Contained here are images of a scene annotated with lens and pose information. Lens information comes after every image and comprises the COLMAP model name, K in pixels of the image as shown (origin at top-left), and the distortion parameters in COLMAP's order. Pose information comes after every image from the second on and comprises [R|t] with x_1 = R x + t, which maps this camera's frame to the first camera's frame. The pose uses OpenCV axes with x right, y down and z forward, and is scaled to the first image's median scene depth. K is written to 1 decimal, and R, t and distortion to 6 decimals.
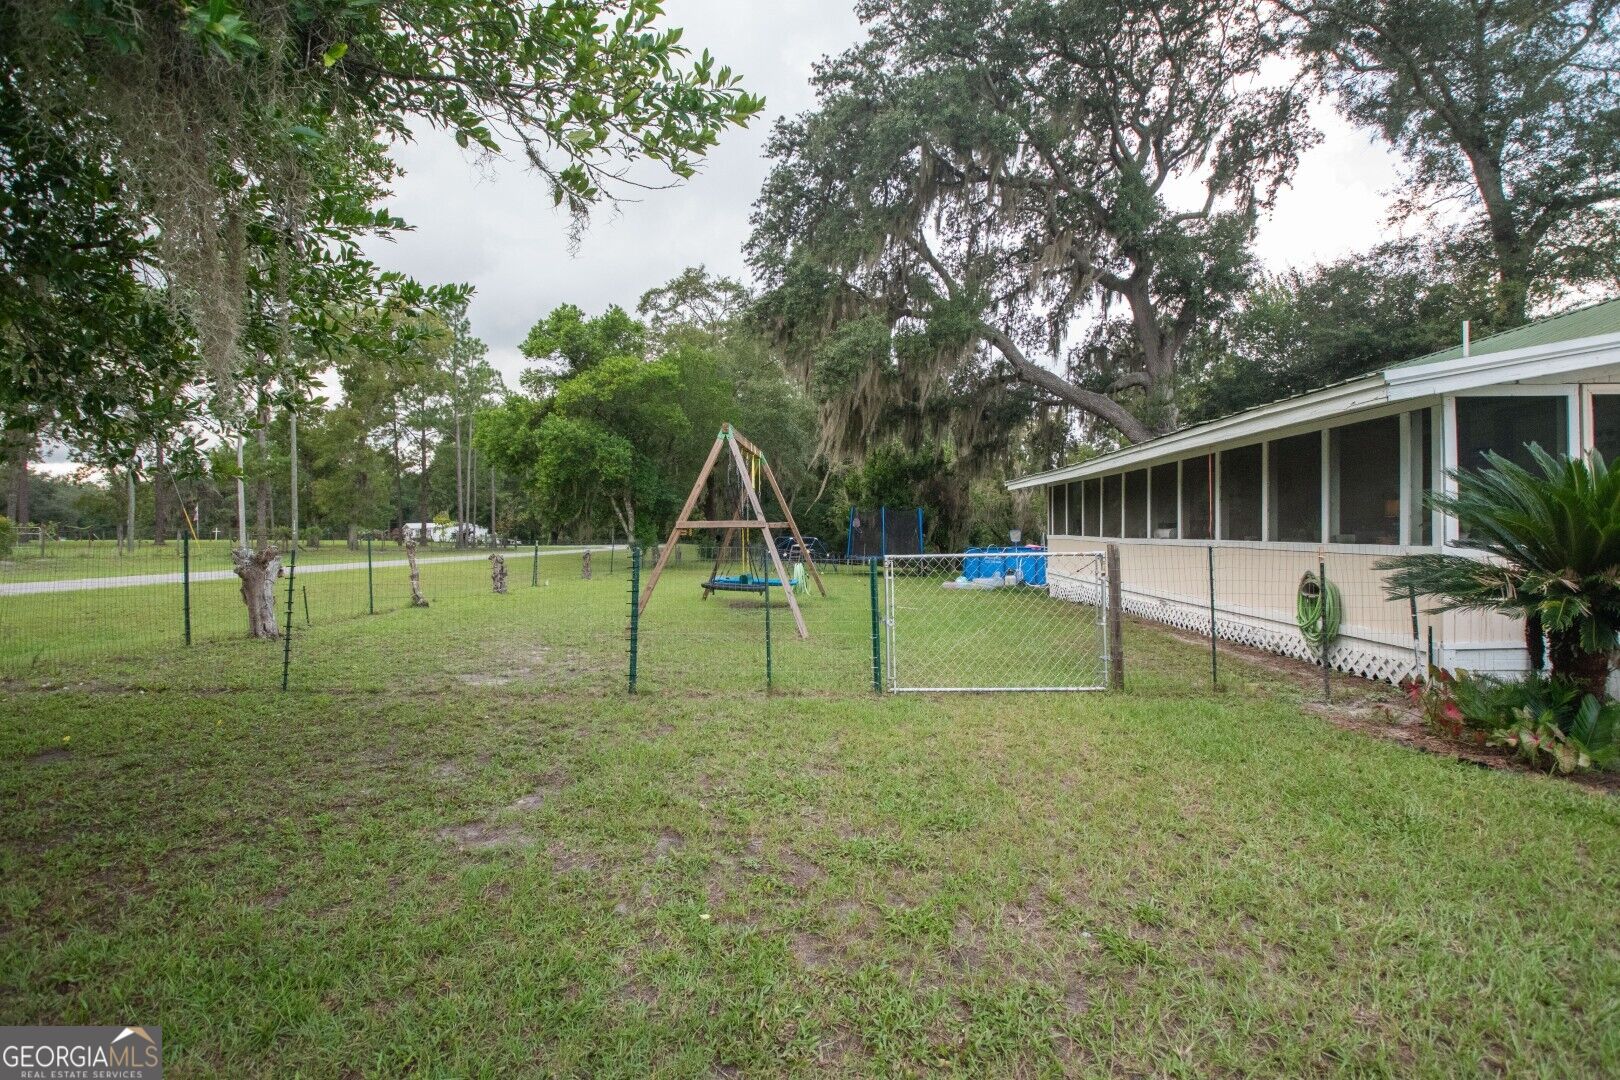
lens RADIAL K [[713.5, 0, 814.8], [0, 713.5, 543.4], [0, 0, 1]] dist [0.005201, -0.017529]
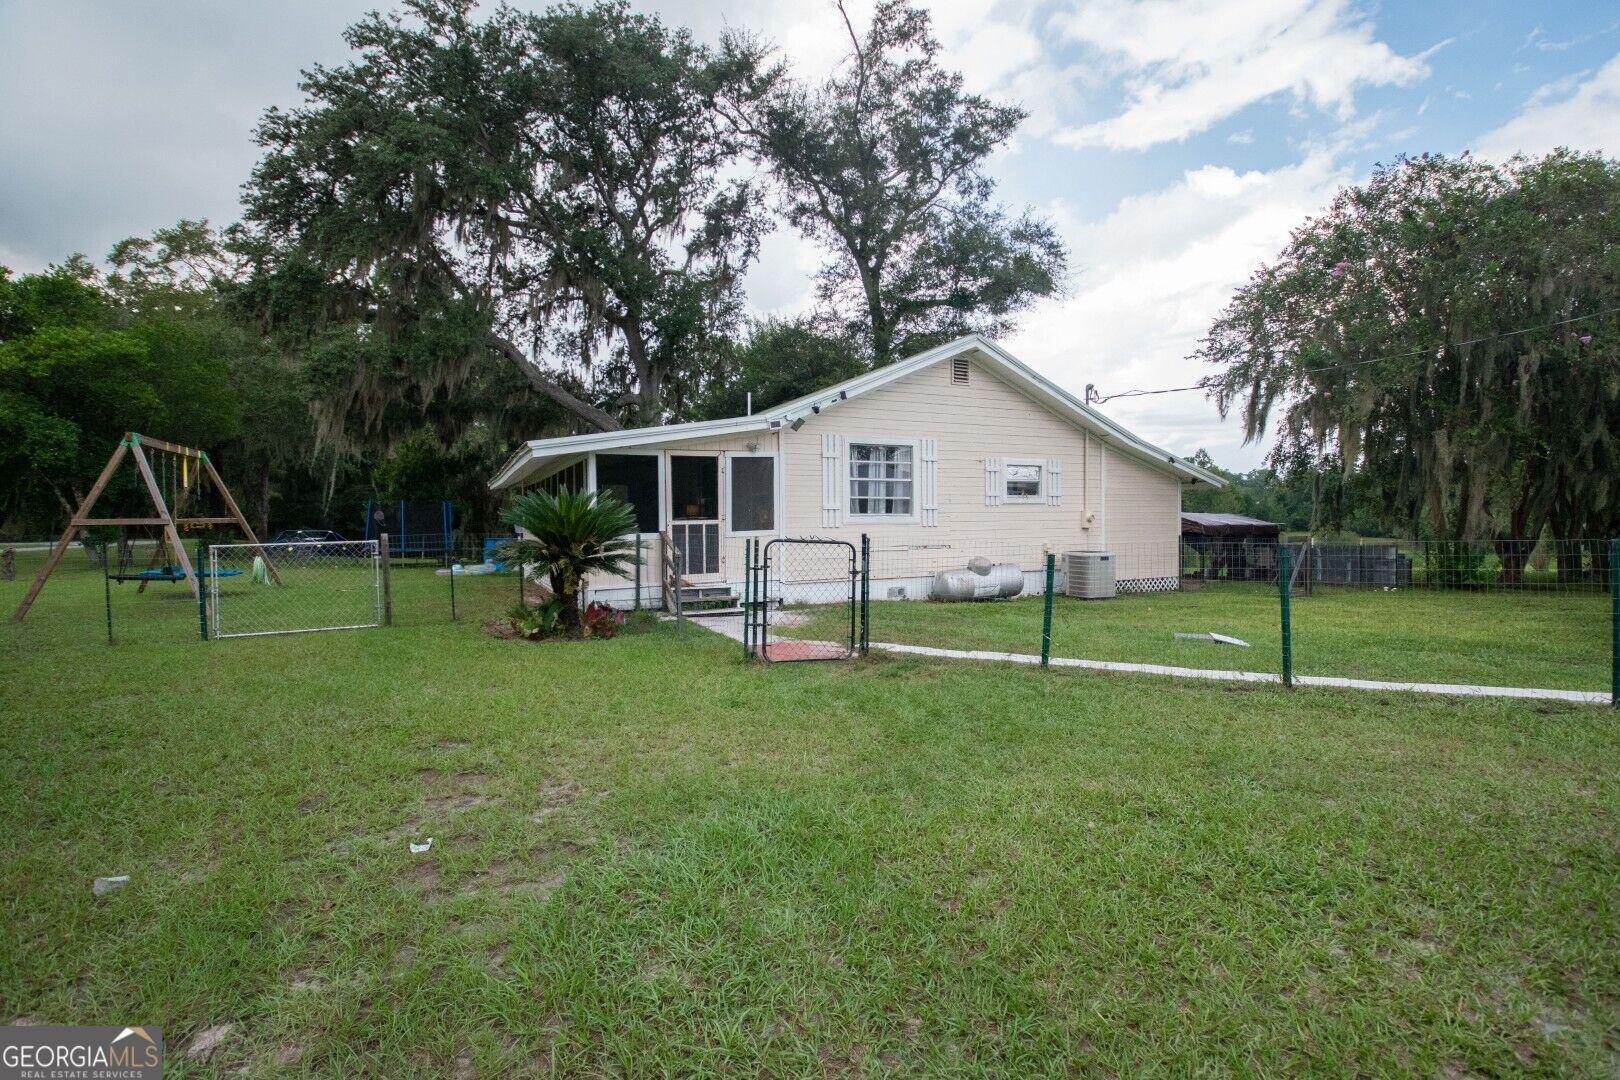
lens RADIAL K [[713.5, 0, 807.2], [0, 713.5, 535.3], [0, 0, 1]] dist [0.005201, -0.017529]
pose [[0.873367, -0.012316, 0.486907, 0.110169], [0.010761, 0.999924, 0.005991, 0.000105], [-0.486944, 0.000008, 0.873433, -0.208589]]
